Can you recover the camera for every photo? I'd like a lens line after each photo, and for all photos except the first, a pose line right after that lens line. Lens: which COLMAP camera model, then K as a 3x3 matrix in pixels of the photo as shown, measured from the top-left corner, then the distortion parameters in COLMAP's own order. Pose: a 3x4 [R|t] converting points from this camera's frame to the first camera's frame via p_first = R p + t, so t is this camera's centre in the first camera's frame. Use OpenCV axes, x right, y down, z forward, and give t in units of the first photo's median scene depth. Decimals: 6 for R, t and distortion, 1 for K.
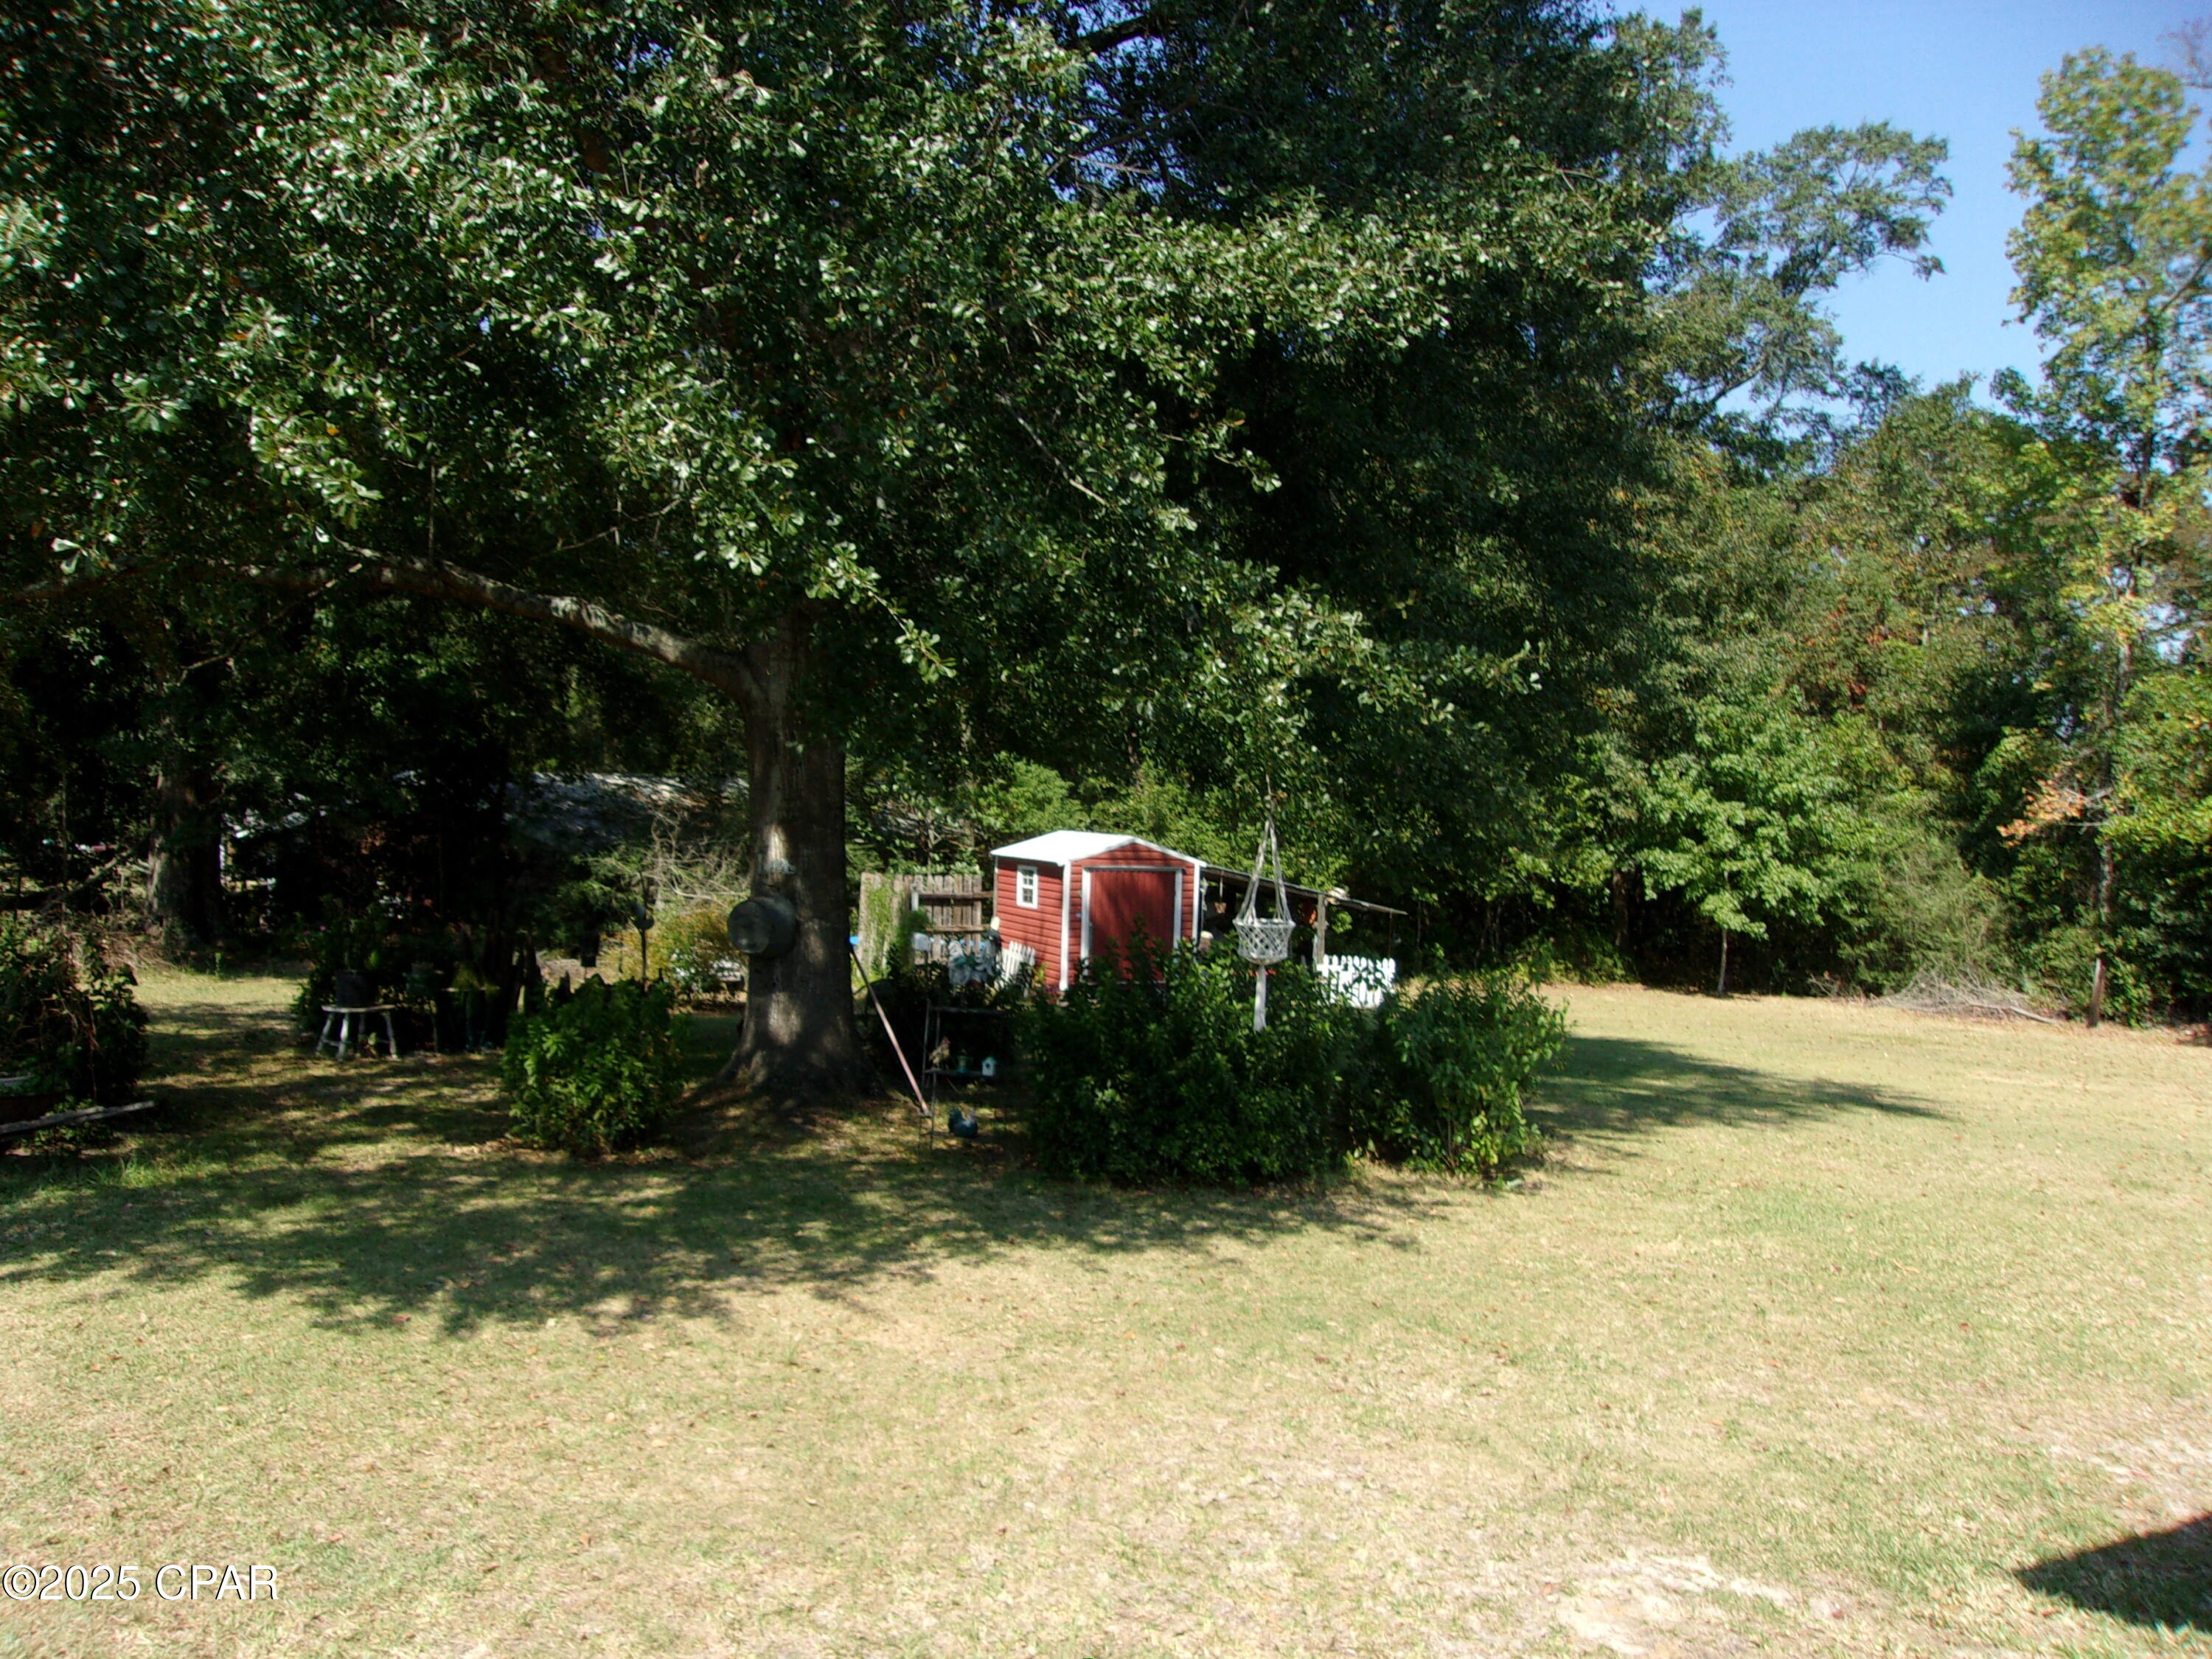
lens RADIAL K [[1746.8, 0, 1107.4], [0, 1746.8, 826.6], [0, 0, 1]] dist [-0.018418, 0.001026]
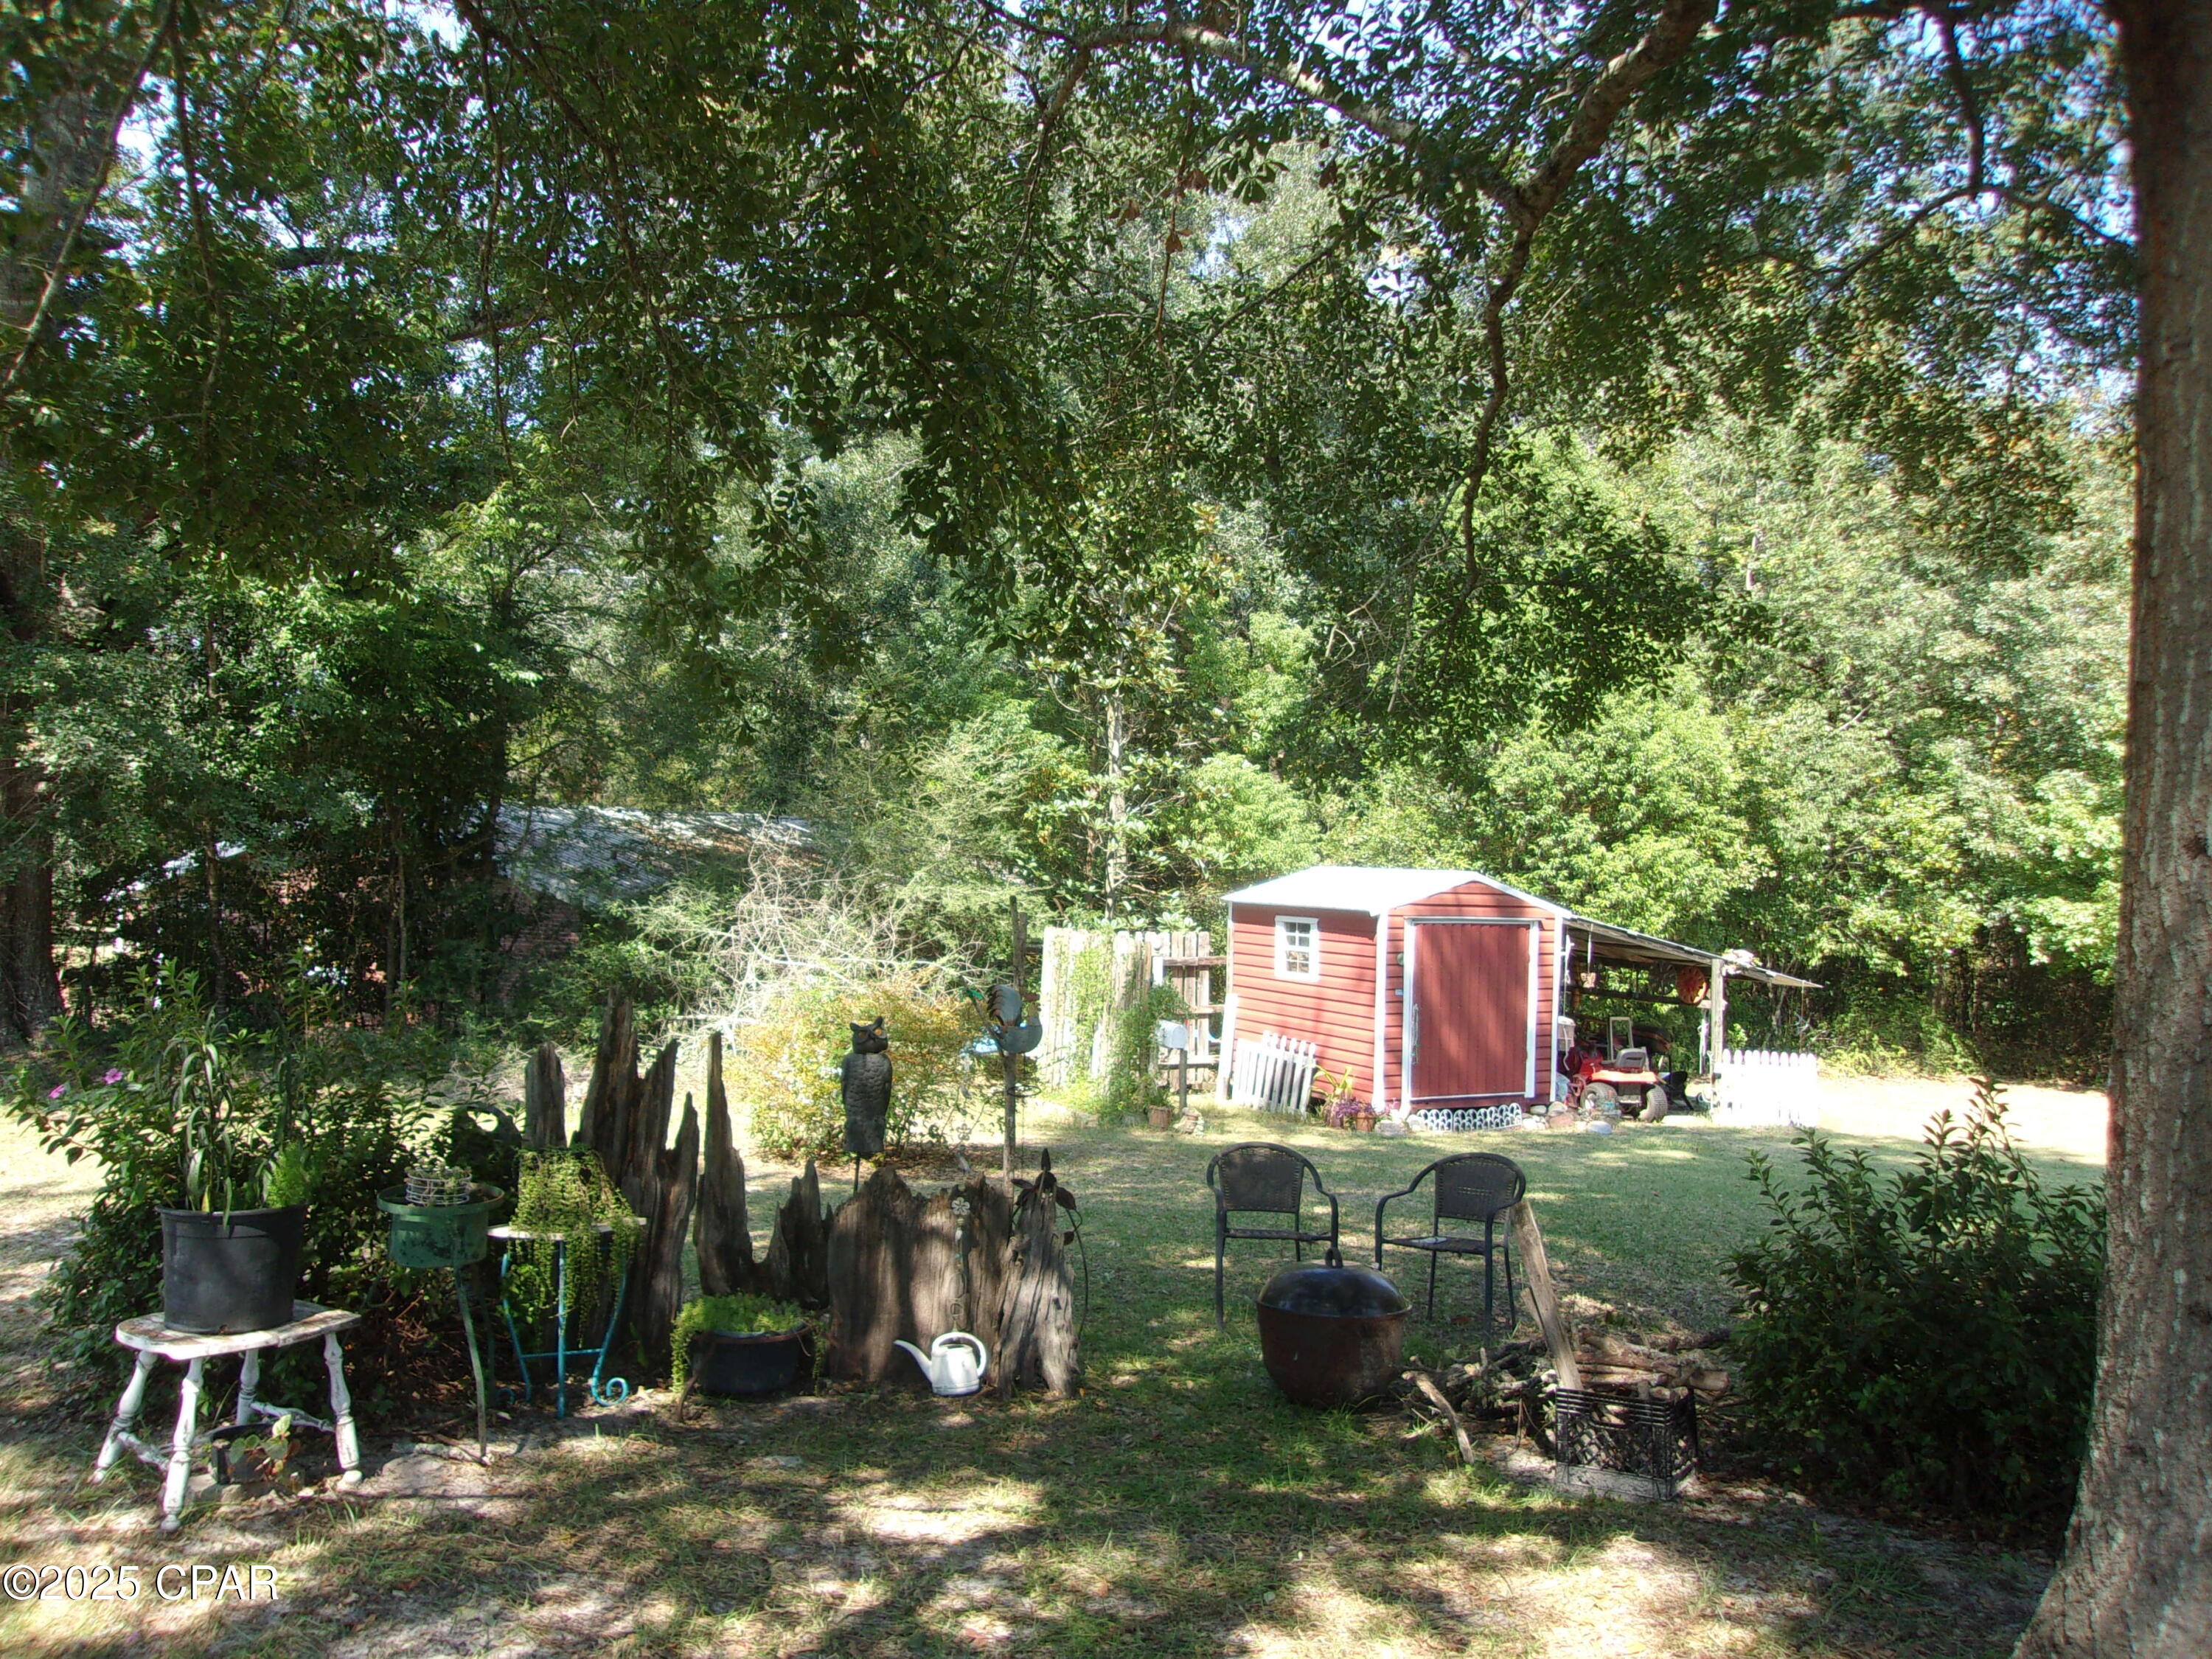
lens RADIAL K [[1746.8, 0, 1104.5], [0, 1746.8, 833.4], [0, 0, 1]] dist [-0.018418, 0.001026]
pose [[0.999388, 0.000188, 0.034987, -0.138526], [0.000940, 0.999480, -0.032228, 0.011625], [-0.034975, 0.032241, 0.998868, 0.330110]]
